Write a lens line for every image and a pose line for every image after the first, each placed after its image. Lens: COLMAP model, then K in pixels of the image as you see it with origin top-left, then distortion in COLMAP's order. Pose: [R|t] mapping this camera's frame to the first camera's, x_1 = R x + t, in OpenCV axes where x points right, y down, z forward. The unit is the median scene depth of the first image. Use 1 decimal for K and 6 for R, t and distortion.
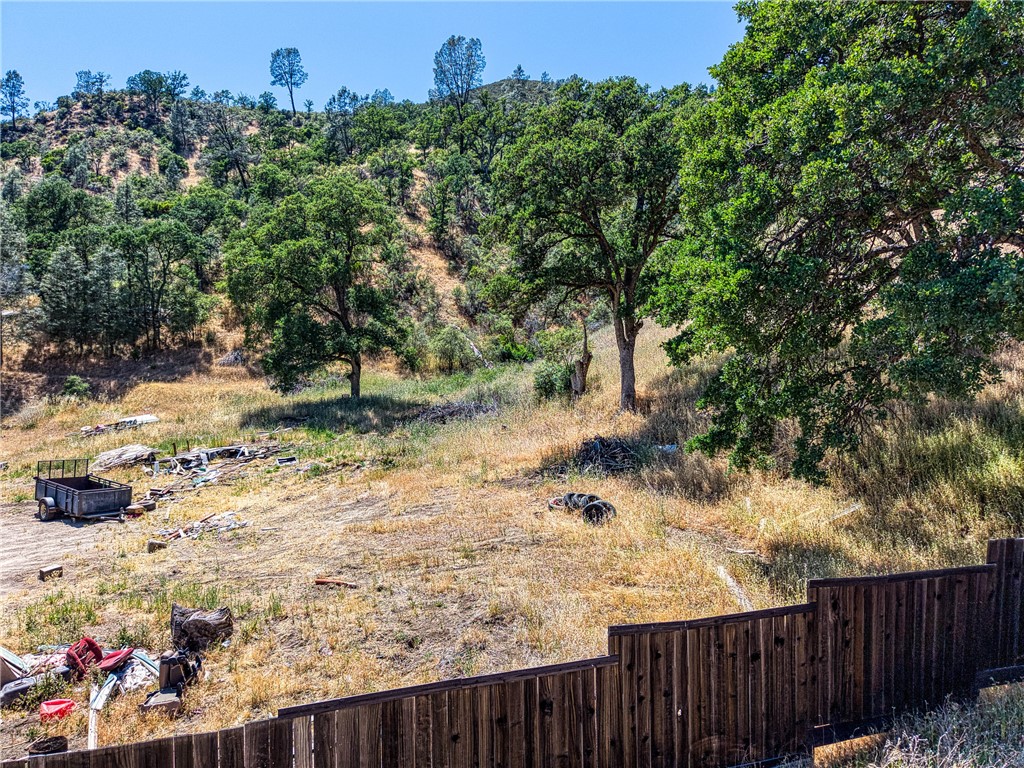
lens RADIAL K [[687.2, 0, 515.0], [0, 687.2, 382.2], [0, 0, 1]] dist [0.022839, -0.022681]
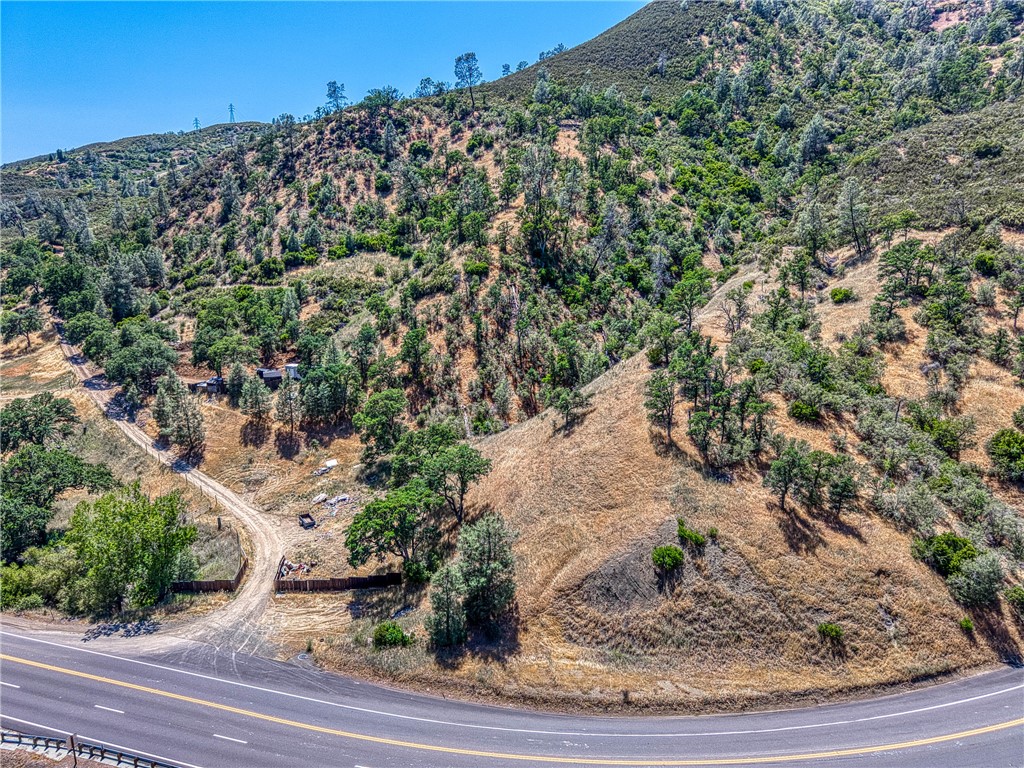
lens RADIAL K [[687.2, 0, 515.8], [0, 687.2, 386.9], [0, 0, 1]] dist [0.022839, -0.022681]
pose [[0.941068, 0.086788, -0.326894, 1.185095], [-0.006279, 0.970833, 0.239674, -1.006018], [0.338160, -0.223497, 0.914165, -1.428813]]
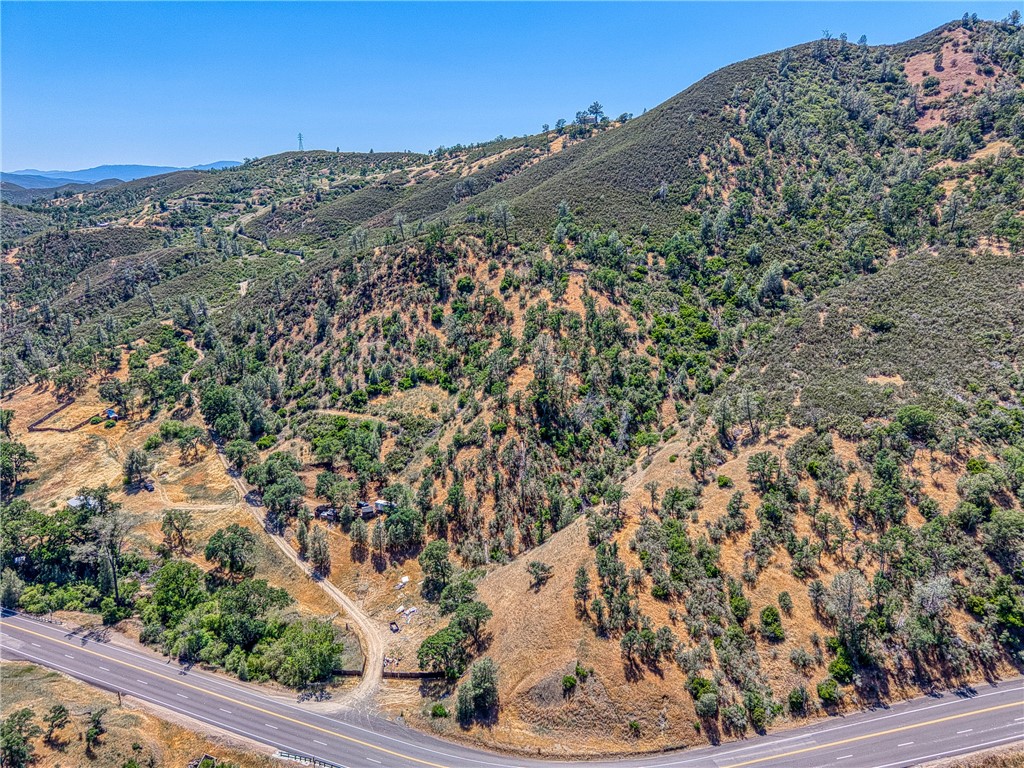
lens RADIAL K [[687.2, 0, 516.6], [0, 687.2, 383.6], [0, 0, 1]] dist [0.022839, -0.022681]
pose [[0.914577, 0.118549, -0.386646, 2.013255], [-0.005764, 0.959794, 0.280646, -2.778053], [0.404371, -0.254444, 0.878489, -2.786542]]
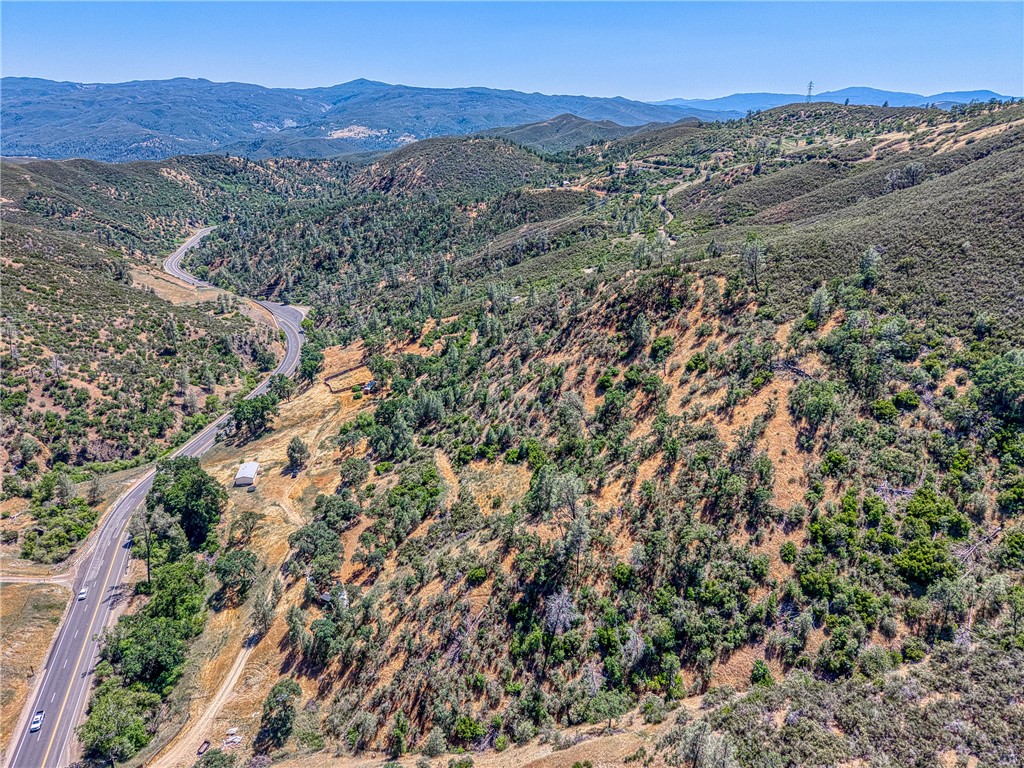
lens RADIAL K [[687.2, 0, 509.6], [0, 687.2, 380.6], [0, 0, 1]] dist [0.022839, -0.022681]
pose [[0.327195, 0.353294, -0.876429, 3.255531], [-0.006478, 0.928297, 0.371784, -3.643176], [0.944935, -0.115968, 0.306022, 1.274834]]
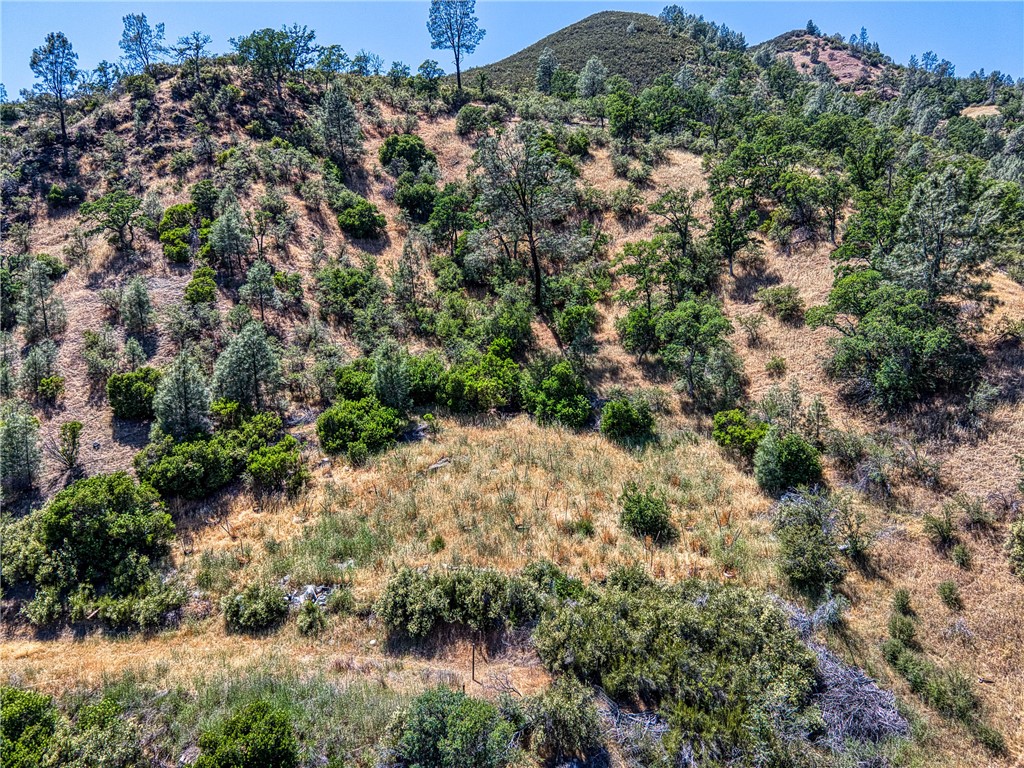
lens RADIAL K [[687.2, 0, 513.6], [0, 687.2, 380.6], [0, 0, 1]] dist [0.022839, -0.022681]
pose [[0.998579, 0.006812, 0.052849, -1.615669], [-0.012494, 0.994079, 0.107941, -0.993208], [-0.051801, -0.108448, 0.992752, 1.651195]]
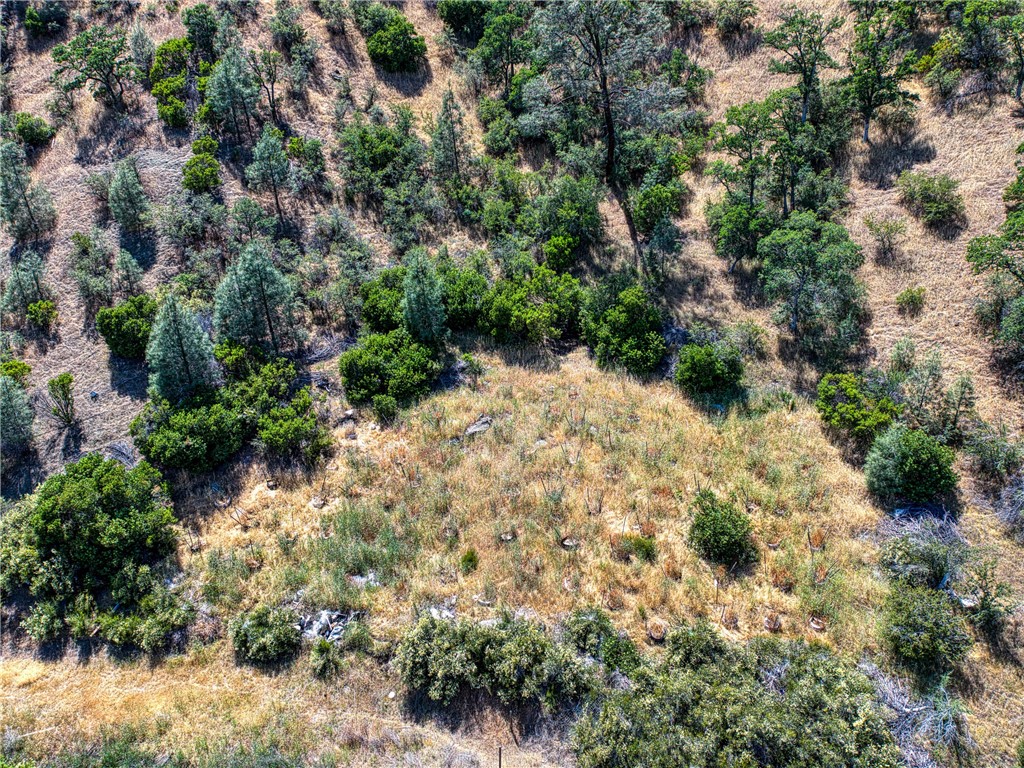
lens RADIAL K [[687.2, 0, 514.3], [0, 687.2, 383.6], [0, 0, 1]] dist [0.022839, -0.022681]
pose [[0.998765, 0.029389, -0.040067, -1.584512], [-0.009788, 0.906904, 0.421223, -1.236520], [0.048716, -0.420310, 0.906072, 1.975444]]
